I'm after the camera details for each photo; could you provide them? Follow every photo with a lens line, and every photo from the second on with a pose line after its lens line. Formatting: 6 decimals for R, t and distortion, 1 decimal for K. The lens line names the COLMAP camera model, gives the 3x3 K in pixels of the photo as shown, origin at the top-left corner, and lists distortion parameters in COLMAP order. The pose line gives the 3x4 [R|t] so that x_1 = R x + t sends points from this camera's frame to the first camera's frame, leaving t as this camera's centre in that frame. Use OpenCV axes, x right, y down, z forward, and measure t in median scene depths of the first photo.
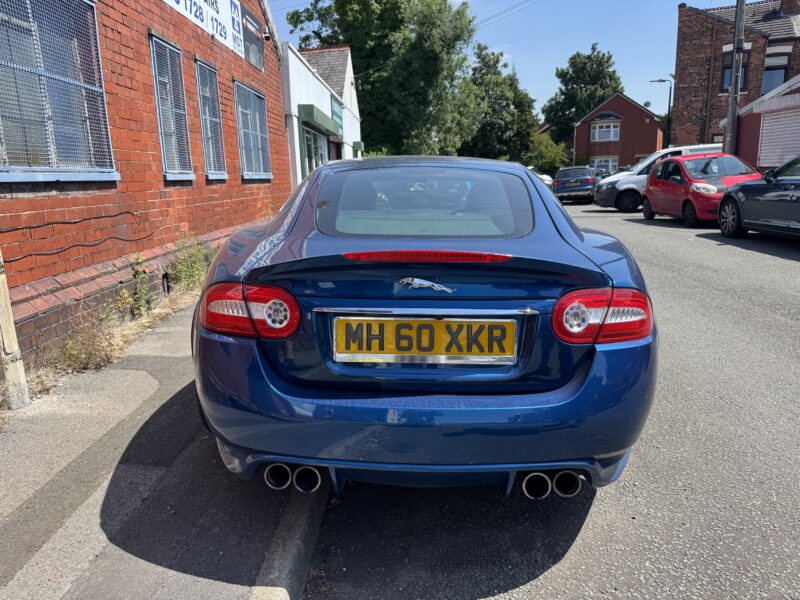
lens RADIAL K [[579.7, 0, 399.6], [0, 579.7, 299.3], [0, 0, 1]] dist [0.032695, -0.047479]
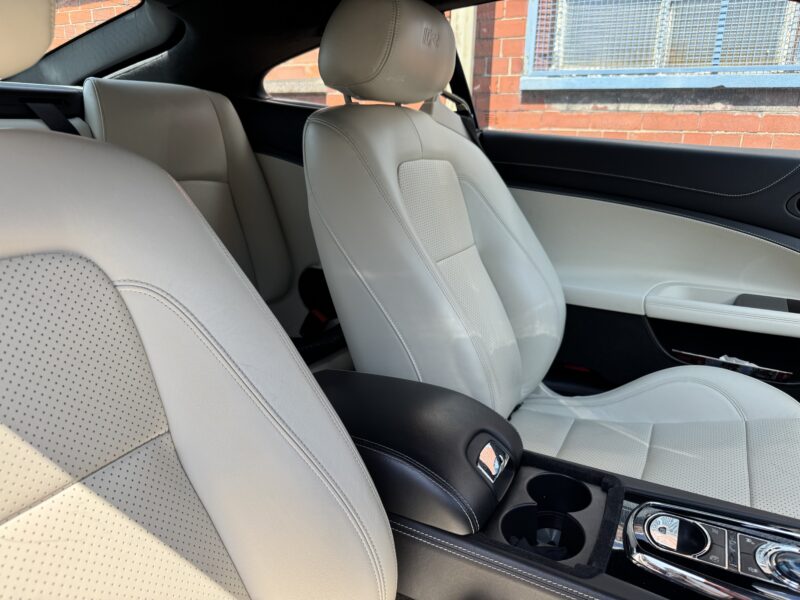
lens RADIAL K [[579.7, 0, 404.7], [0, 579.7, 291.2], [0, 0, 1]] dist [0.032695, -0.047479]
pose [[-0.443864, 0.323504, -0.835662, 0.157342], [-0.165755, 0.886826, 0.431352, -0.221699], [0.880631, 0.329977, -0.340007, 0.981200]]
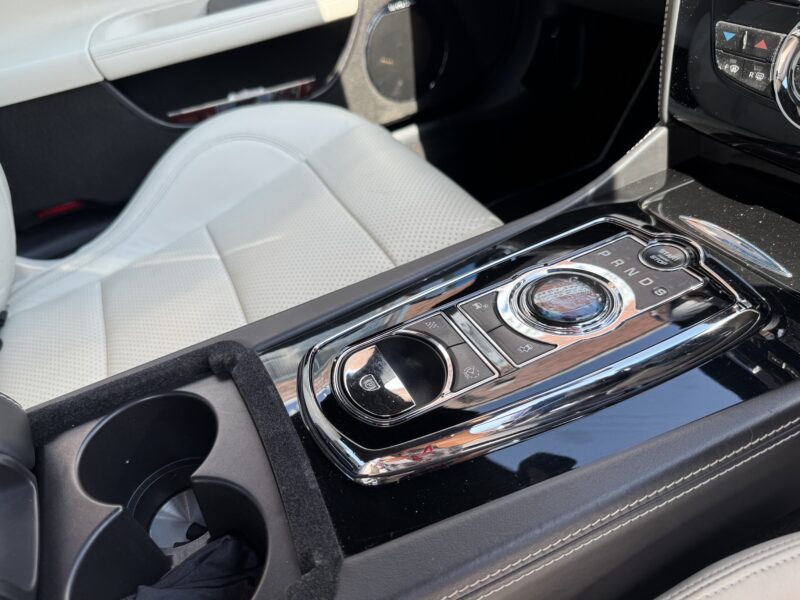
lens RADIAL K [[612.5, 0, 386.3], [0, 612.5, 308.0], [0, 0, 1]] dist [0.013044, -0.037694]
pose [[0.429902, 0.573051, -0.697708, 0.068120], [-0.086330, 0.795311, 0.600023, -0.165765], [0.898739, -0.197718, 0.391378, 0.982289]]
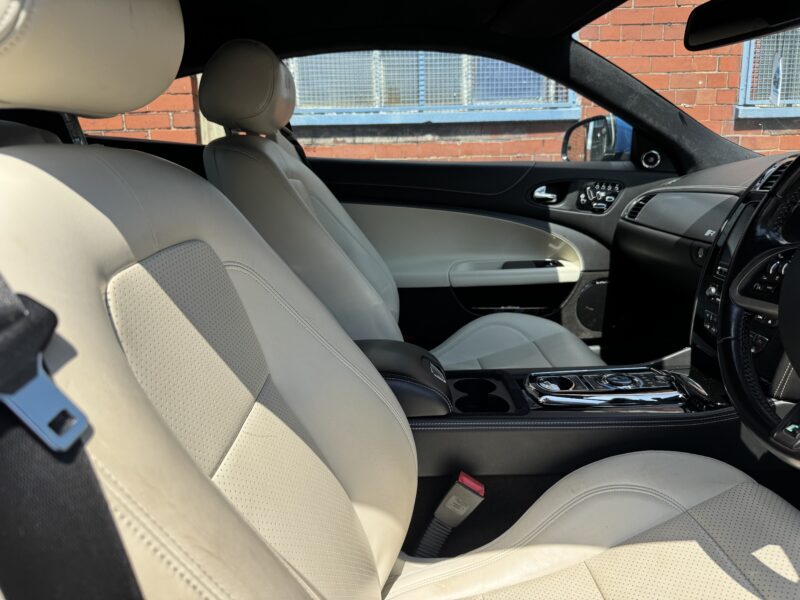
lens RADIAL K [[579.7, 0, 397.2], [0, 579.7, 298.8], [0, 0, 1]] dist [0.032695, -0.047479]
pose [[0.043091, 0.313589, -0.948581, 0.245861], [-0.188721, 0.934924, 0.300502, -0.207455], [0.981085, 0.166069, 0.099467, 0.912781]]
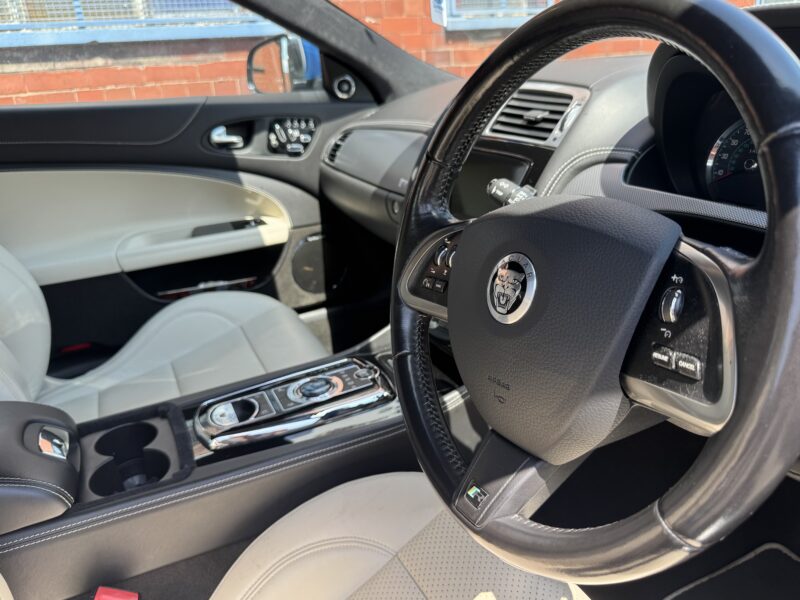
lens RADIAL K [[612.5, 0, 405.4], [0, 612.5, 301.2], [0, 0, 1]] dist [0.013044, -0.037694]
pose [[0.452192, 0.376055, -0.808768, 0.192969], [-0.163917, 0.926365, 0.339086, -0.221608], [0.876729, -0.020762, 0.480537, 0.966630]]
